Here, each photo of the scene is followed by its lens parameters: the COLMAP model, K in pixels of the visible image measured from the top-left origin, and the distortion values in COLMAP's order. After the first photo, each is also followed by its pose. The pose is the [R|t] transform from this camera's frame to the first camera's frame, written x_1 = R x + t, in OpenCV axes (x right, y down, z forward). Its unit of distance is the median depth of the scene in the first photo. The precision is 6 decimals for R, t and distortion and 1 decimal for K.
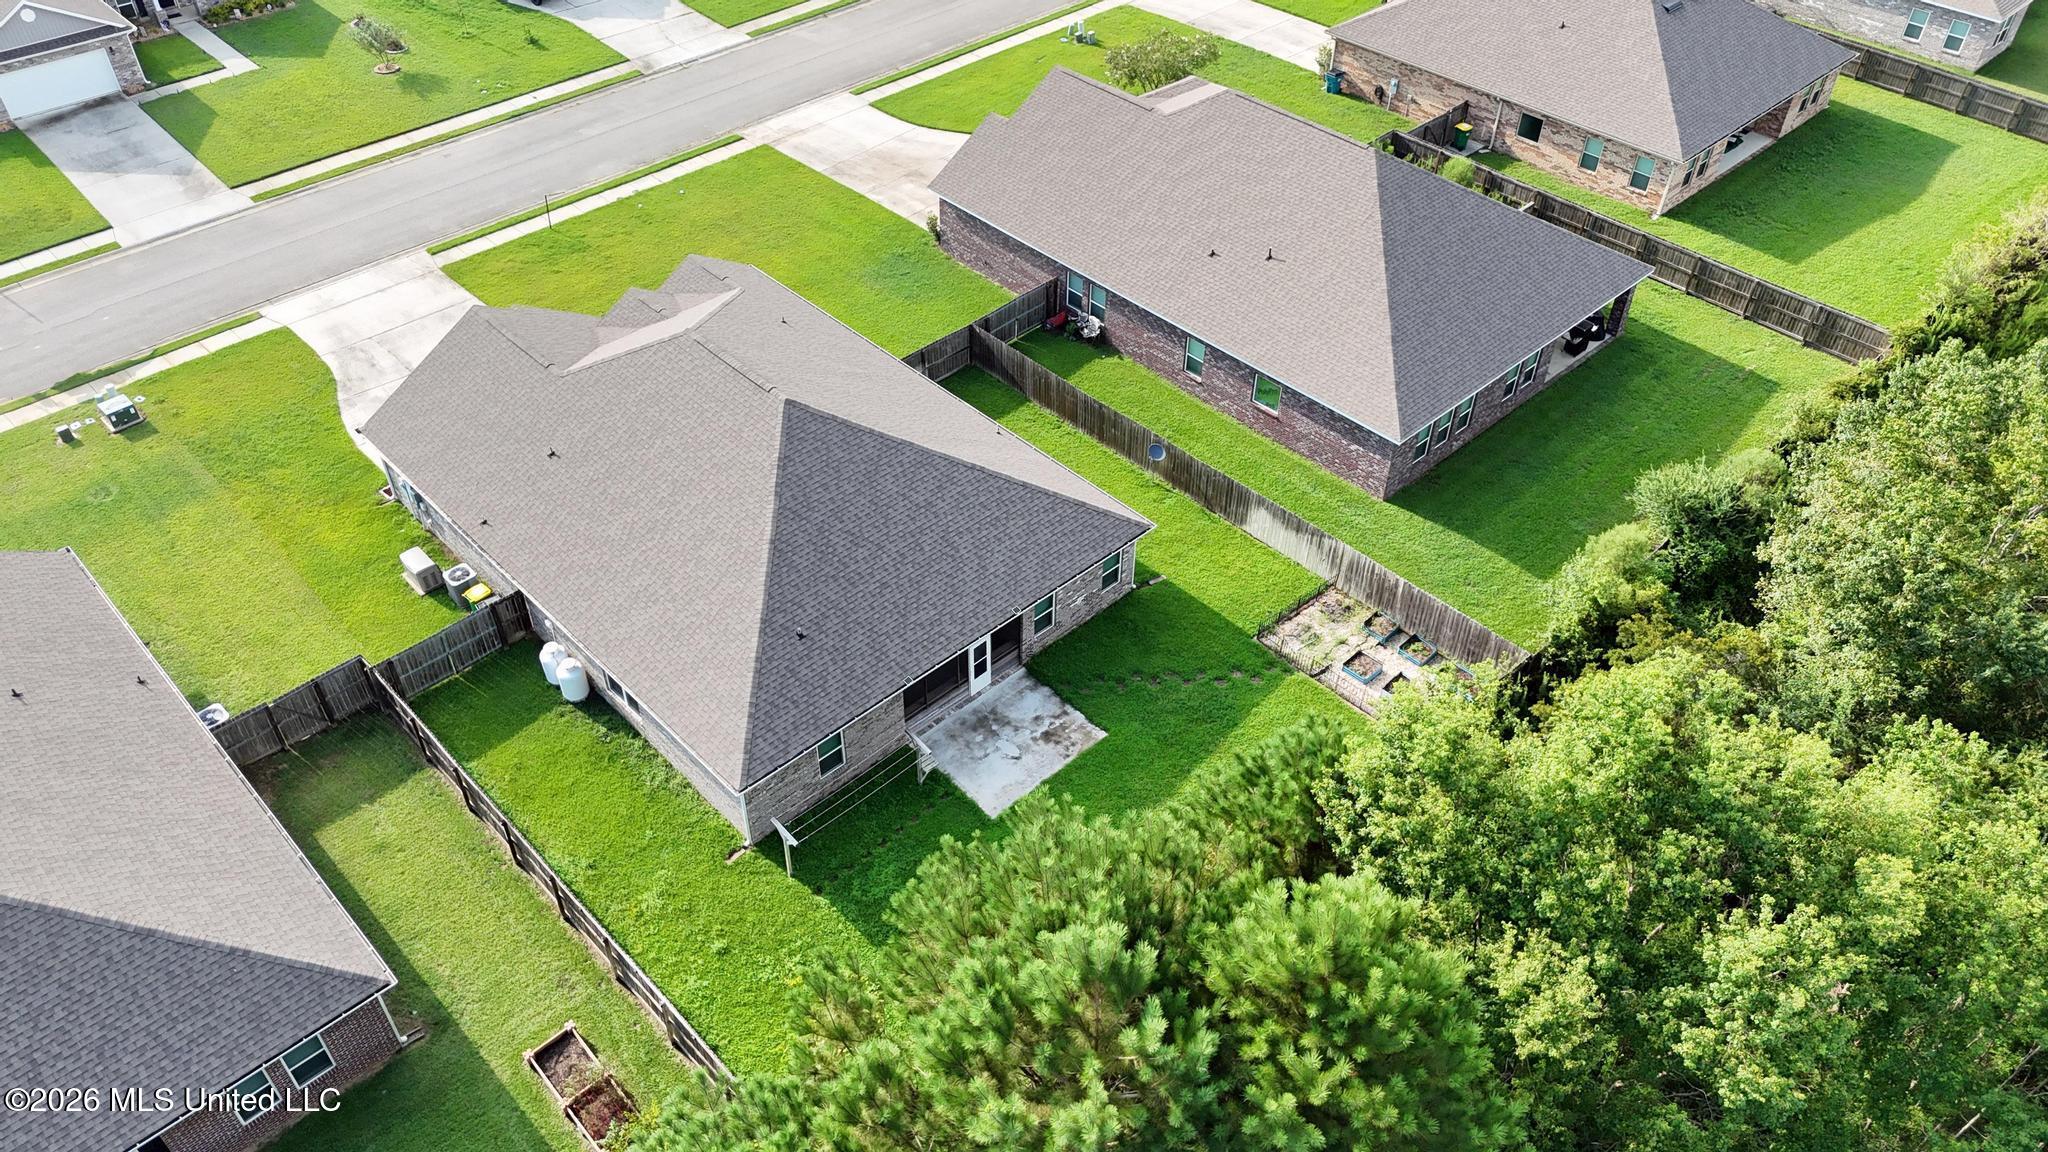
lens RADIAL K [[1511.7, 0, 1024.0], [0, 1511.7, 576.0], [0, 0, 1]] dist [0.060928, -0.056258]
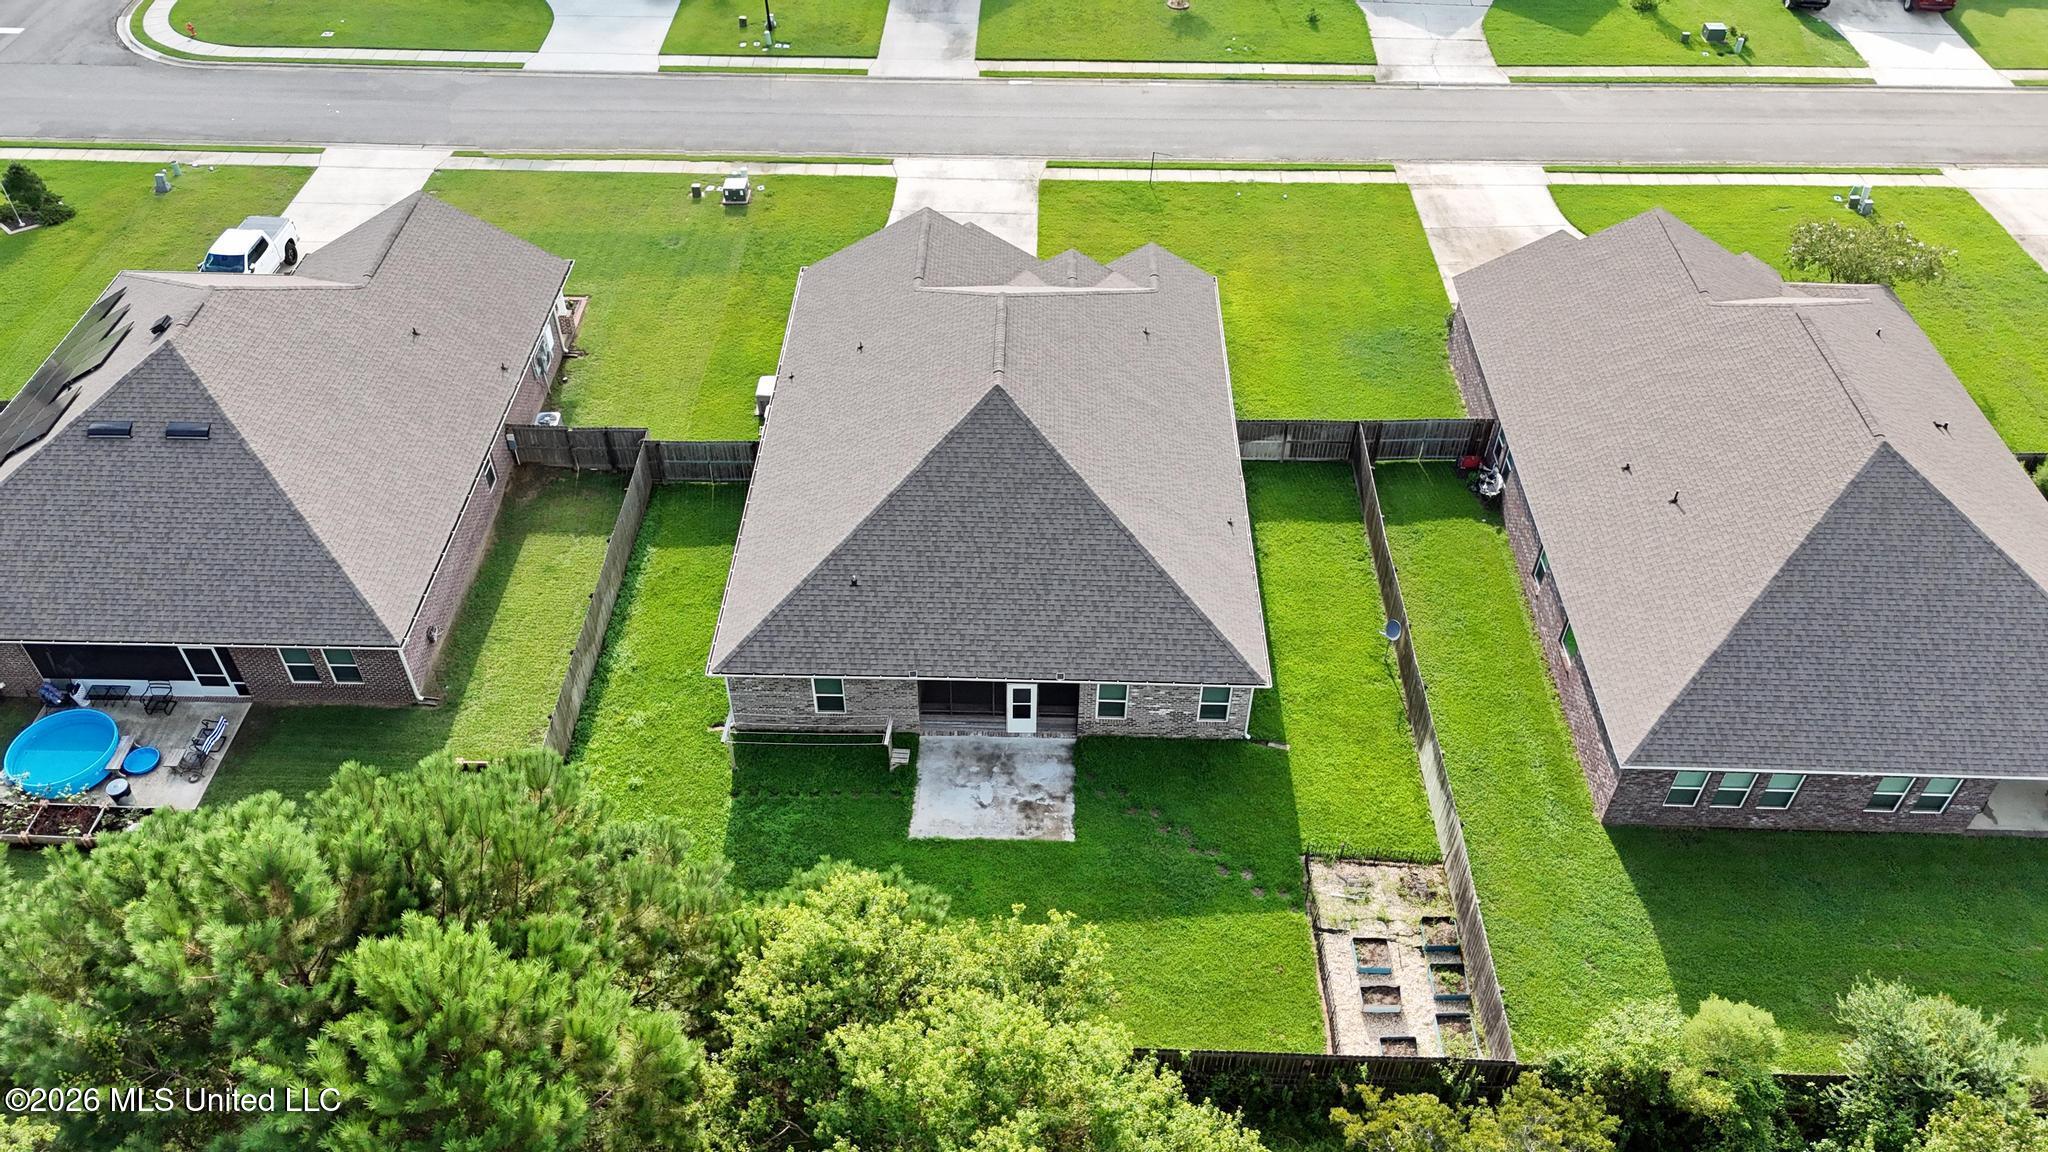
lens RADIAL K [[1511.7, 0, 1024.0], [0, 1511.7, 576.0], [0, 0, 1]] dist [0.060928, -0.056258]
pose [[0.711789, 0.478217, -0.514457, 0.315304], [-0.472577, 0.867918, 0.152934, -0.120487], [0.519642, 0.134263, 0.843768, 0.118826]]
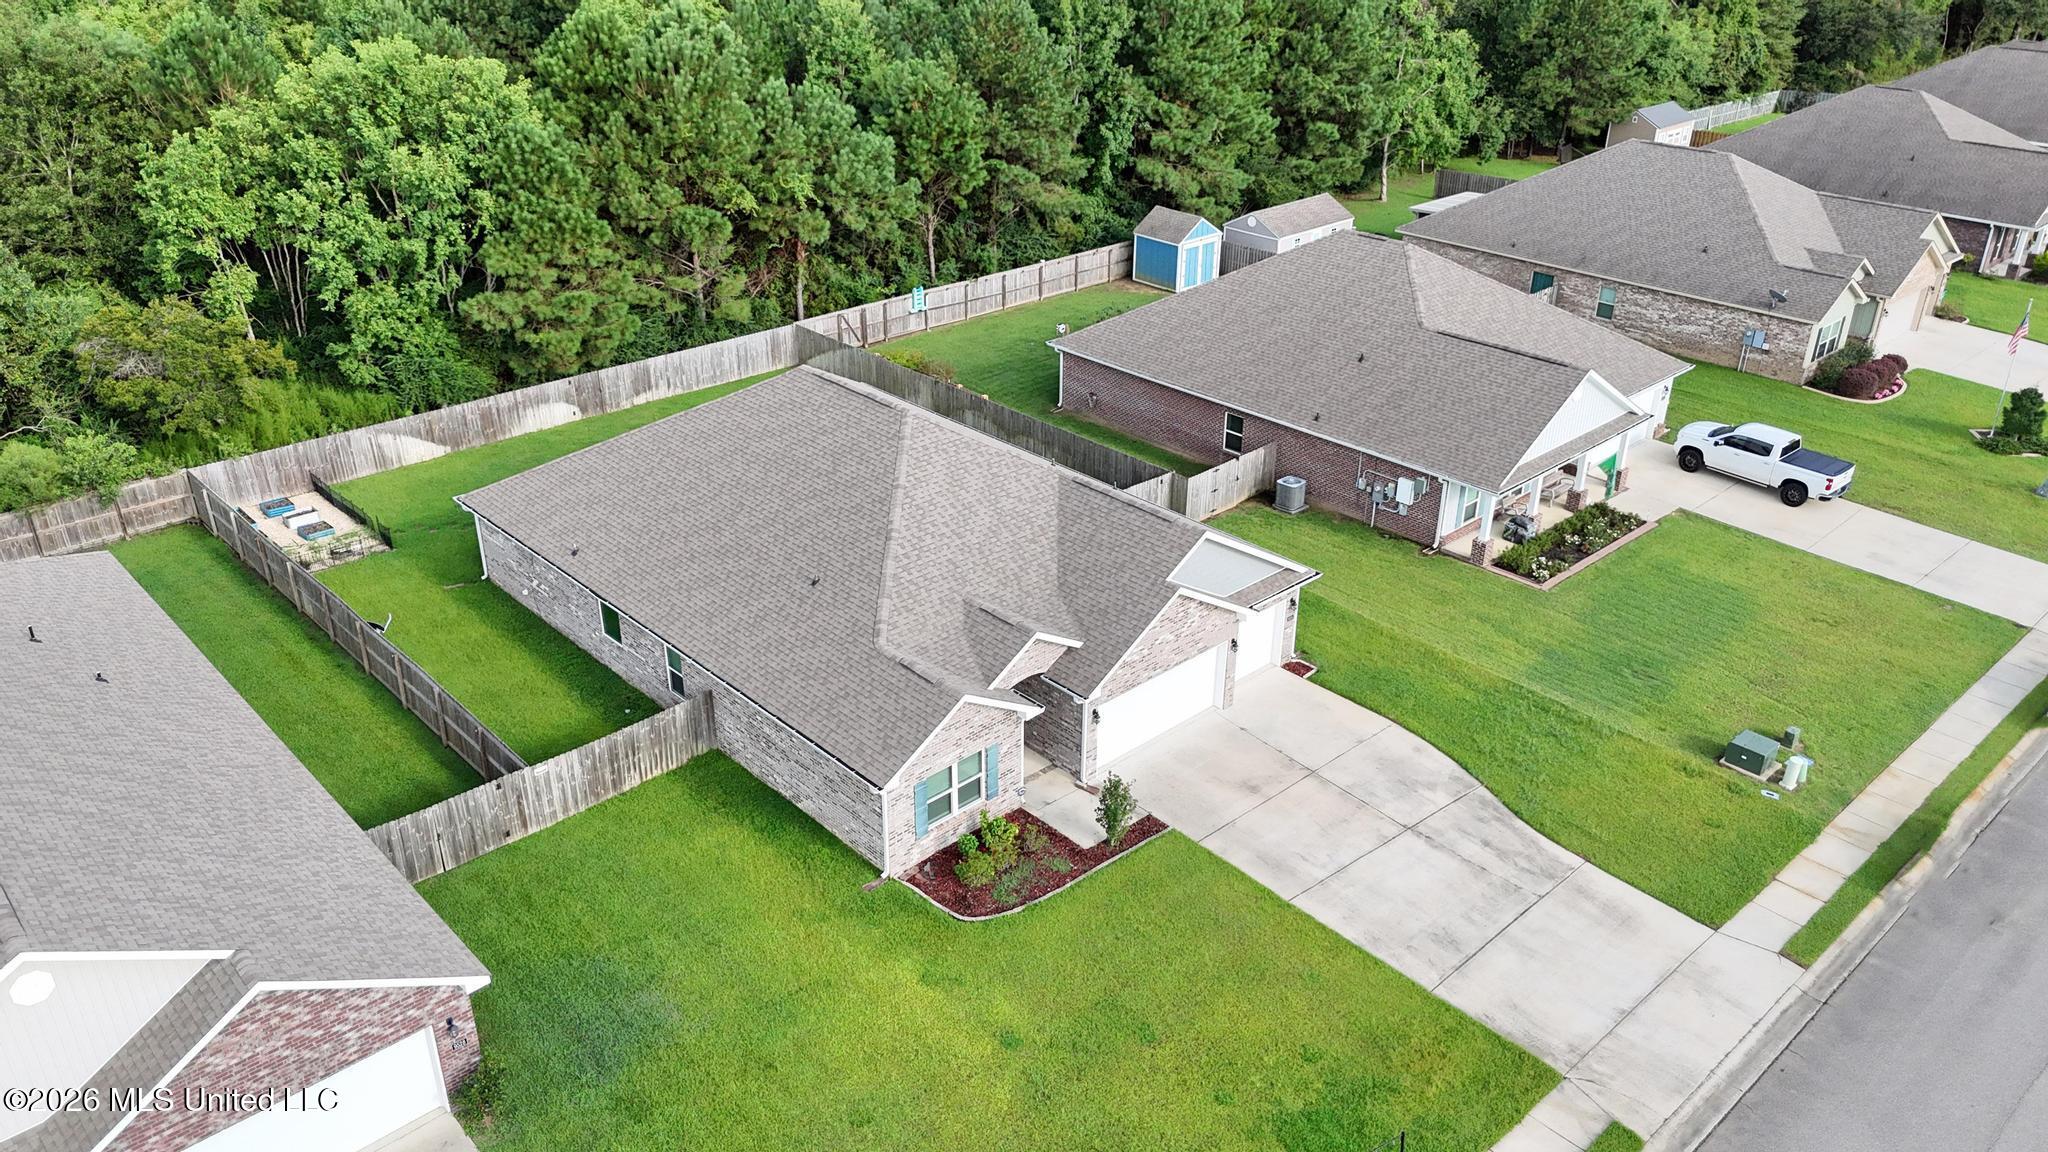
lens RADIAL K [[1511.7, 0, 1024.0], [0, 1511.7, 576.0], [0, 0, 1]] dist [0.060928, -0.056258]
pose [[-0.999856, -0.016913, 0.001332, -0.221092], [-0.004791, 0.356826, 0.934159, -0.725638], [-0.016274, 0.934018, -0.356856, 1.064996]]
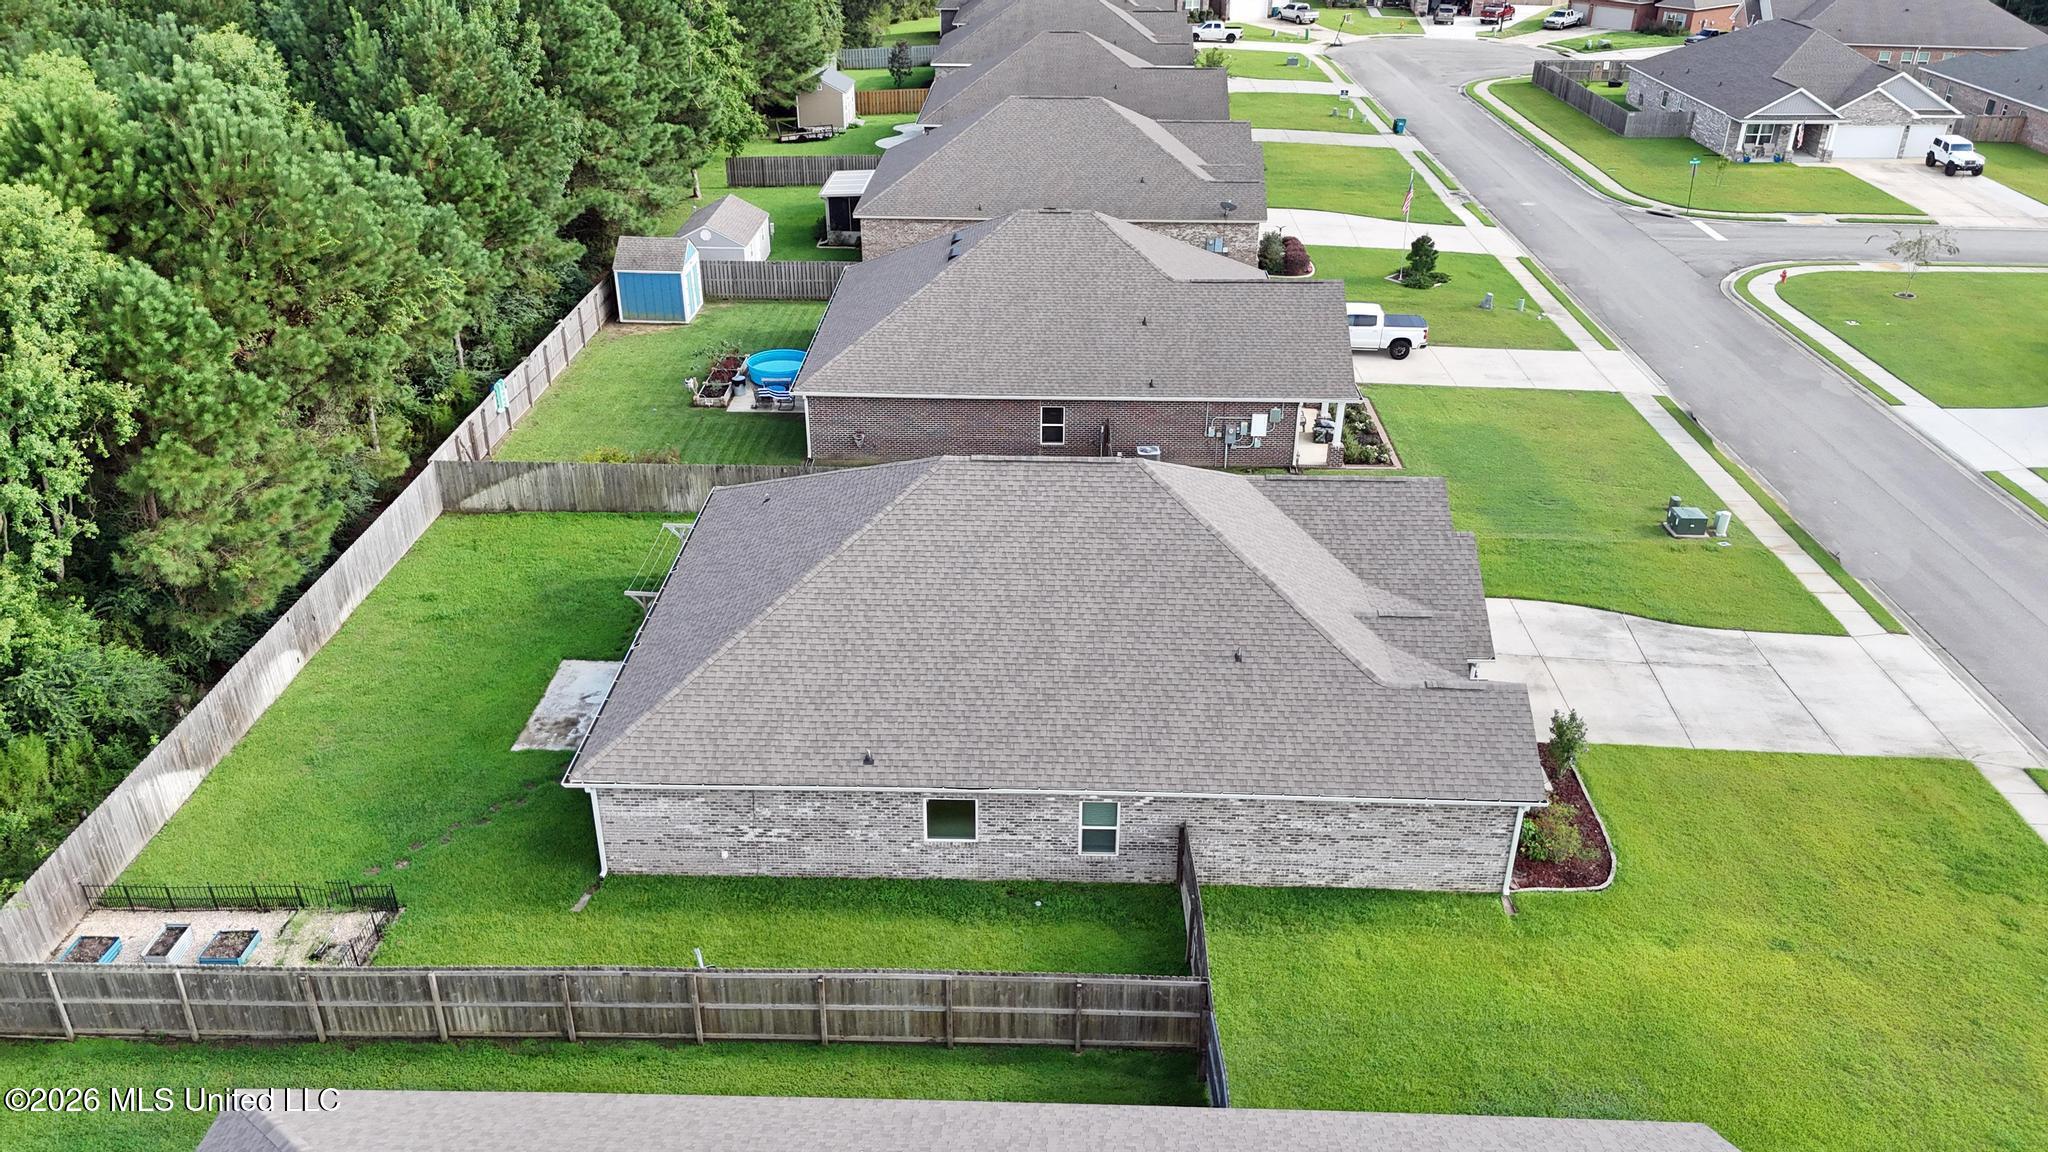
lens RADIAL K [[1511.7, 0, 1024.0], [0, 1511.7, 576.0], [0, 0, 1]] dist [0.060928, -0.056258]
pose [[-0.704792, 0.314740, -0.635773, 0.269528], [-0.483324, 0.442983, 0.755092, -0.539661], [0.519294, 0.839467, -0.160090, 0.869084]]
